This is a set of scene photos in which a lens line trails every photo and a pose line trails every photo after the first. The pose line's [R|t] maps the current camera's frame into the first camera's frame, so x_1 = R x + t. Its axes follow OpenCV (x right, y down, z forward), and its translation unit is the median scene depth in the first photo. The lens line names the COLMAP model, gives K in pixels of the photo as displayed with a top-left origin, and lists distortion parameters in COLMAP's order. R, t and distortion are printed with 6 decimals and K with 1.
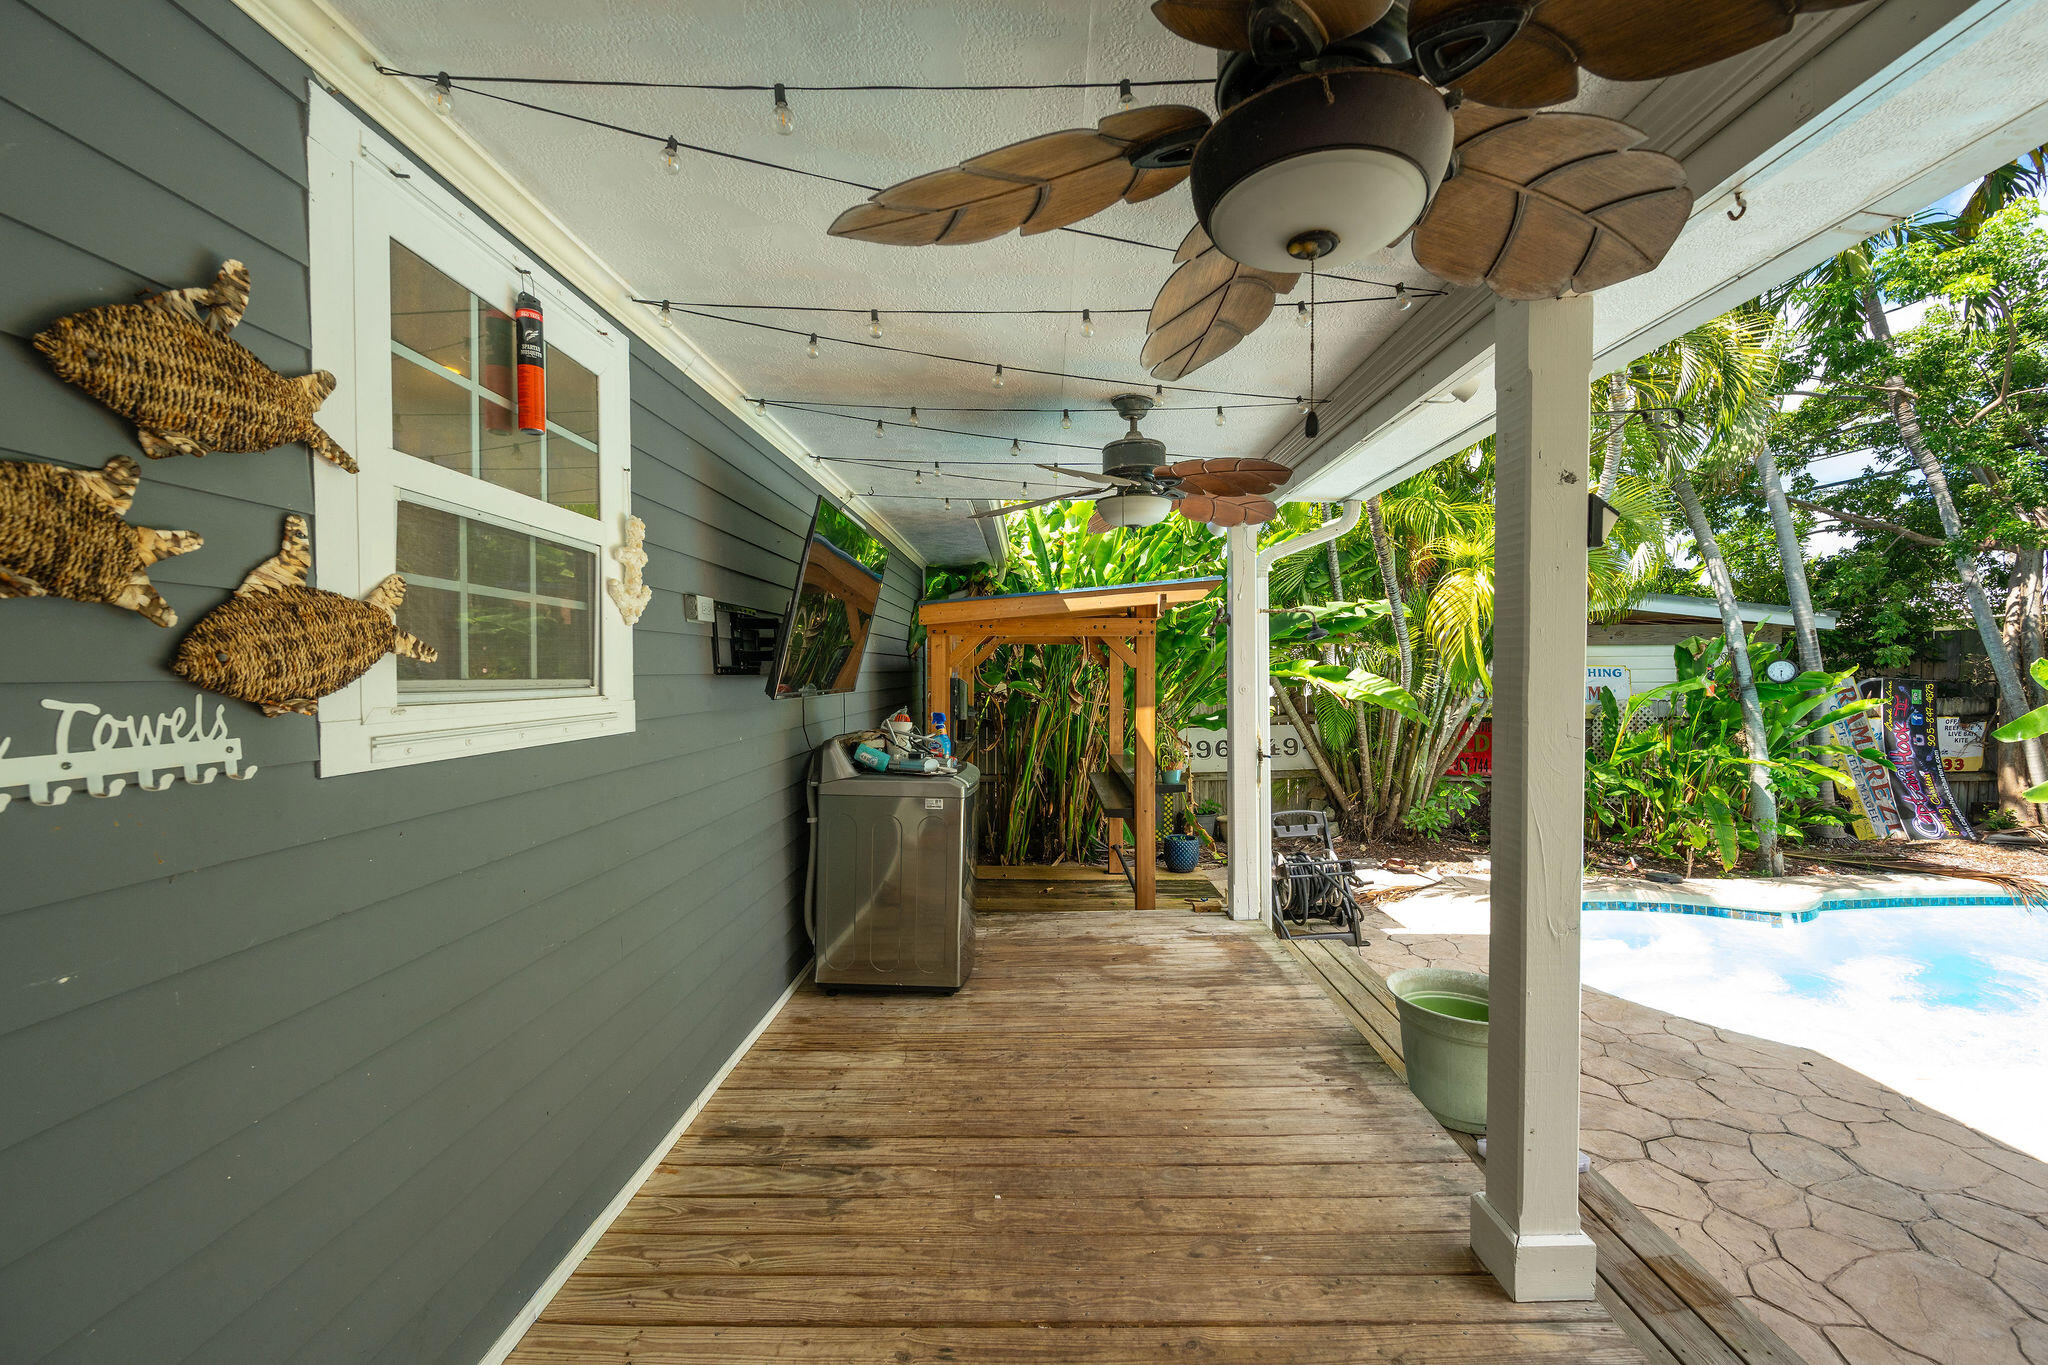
lens RADIAL K [[801.3, 0, 1024.8], [0, 801.3, 687.5], [0, 0, 1]] dist [0.000119, -0.000261]
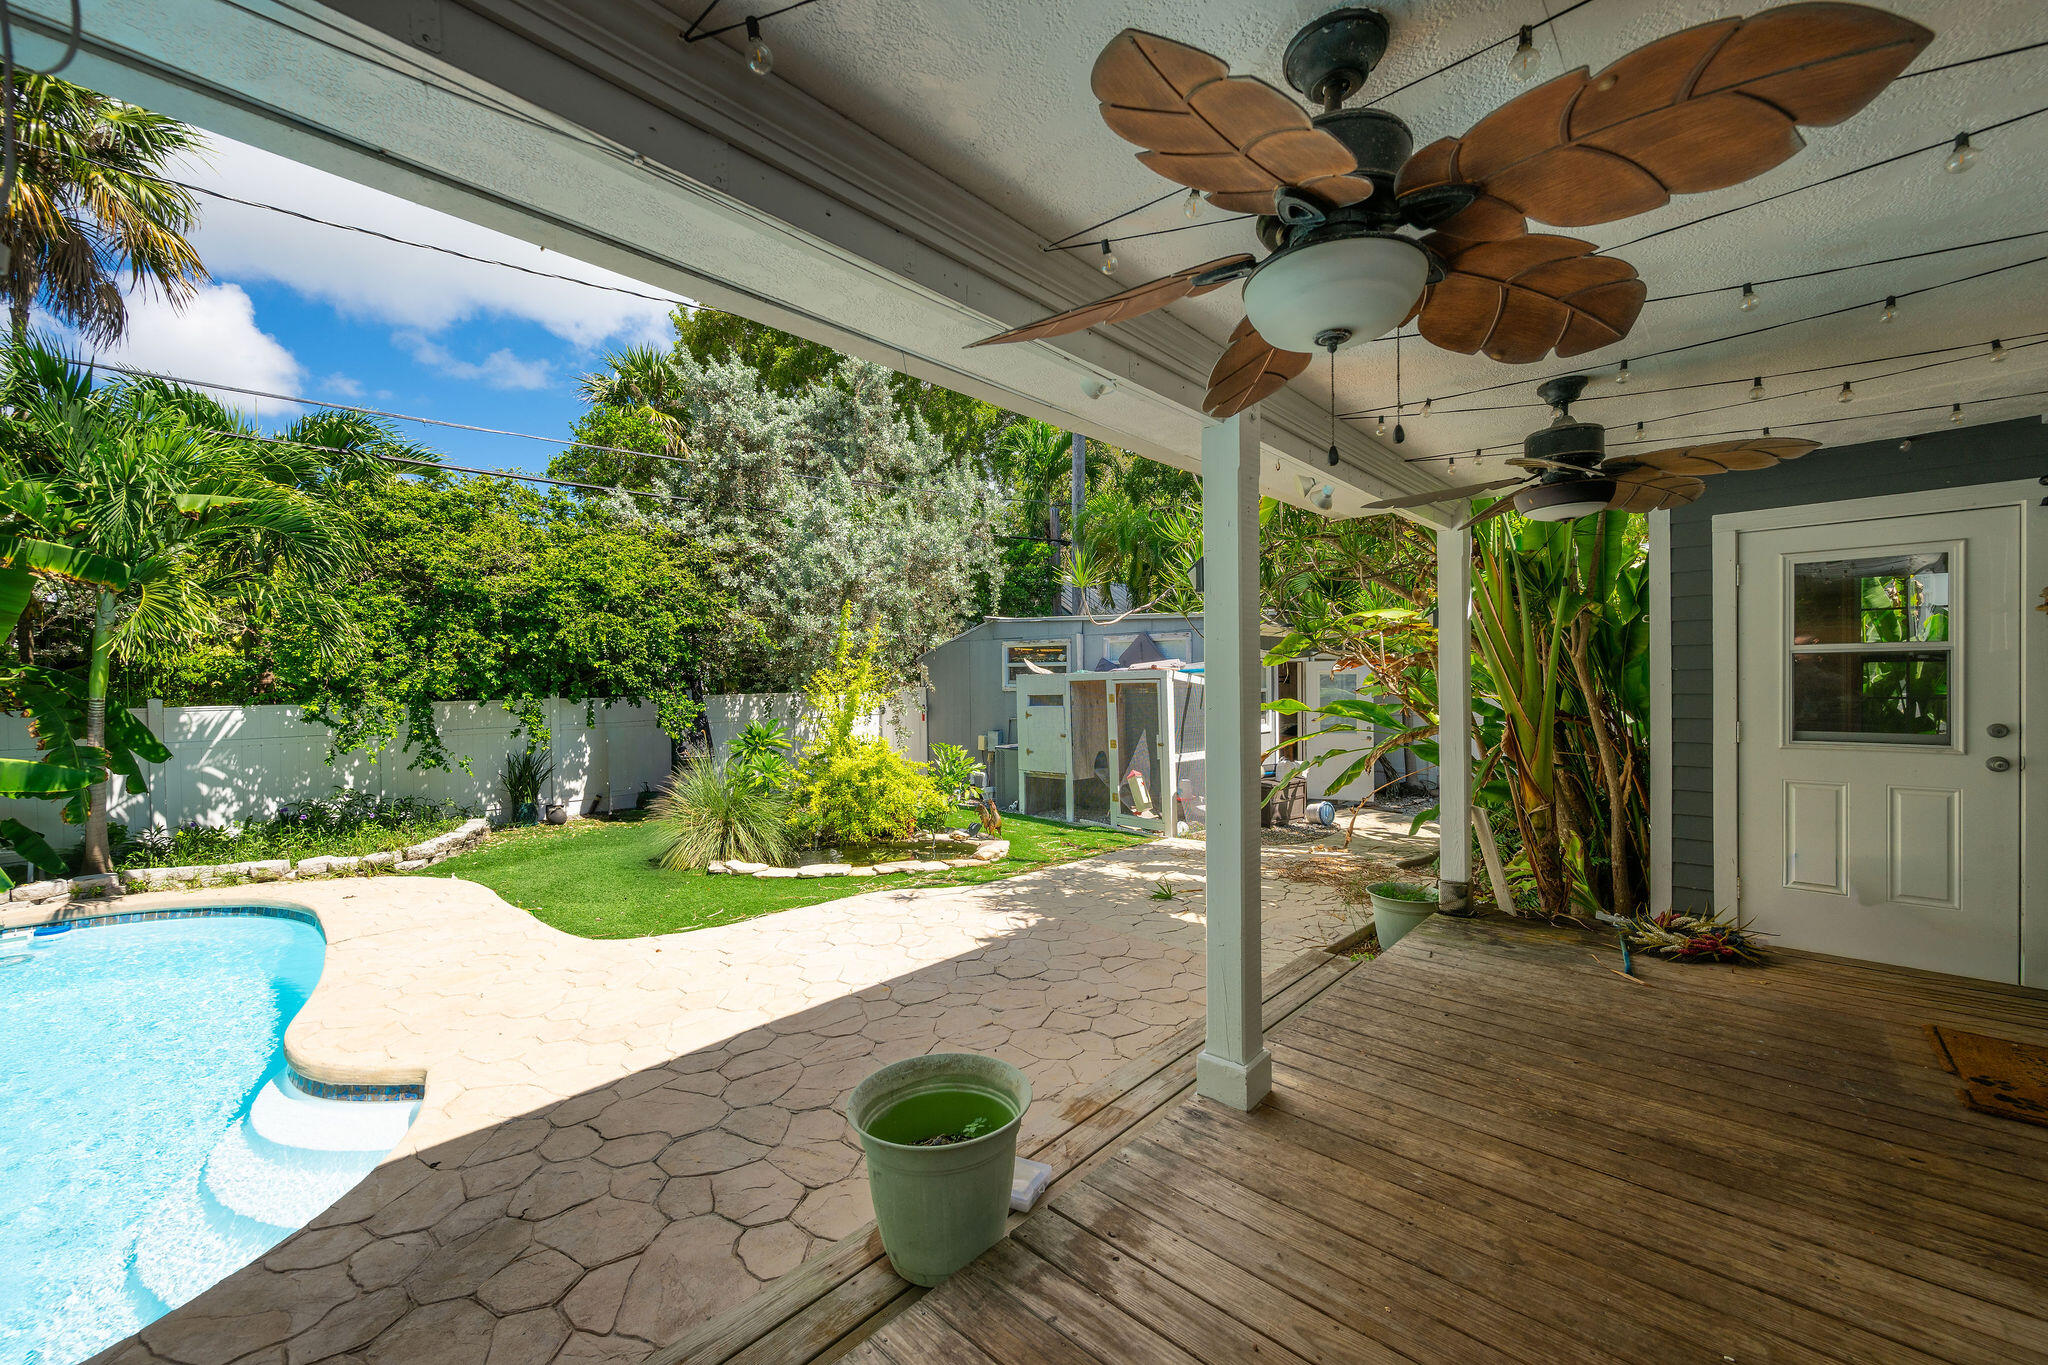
lens RADIAL K [[801.3, 0, 1024.8], [0, 801.3, 687.5], [0, 0, 1]] dist [0.000119, -0.000261]
pose [[-0.757125, 0.006261, 0.653240, -0.021162], [0.025710, 0.999465, 0.020219, -0.023965], [-0.652764, 0.032103, -0.756881, 1.517015]]
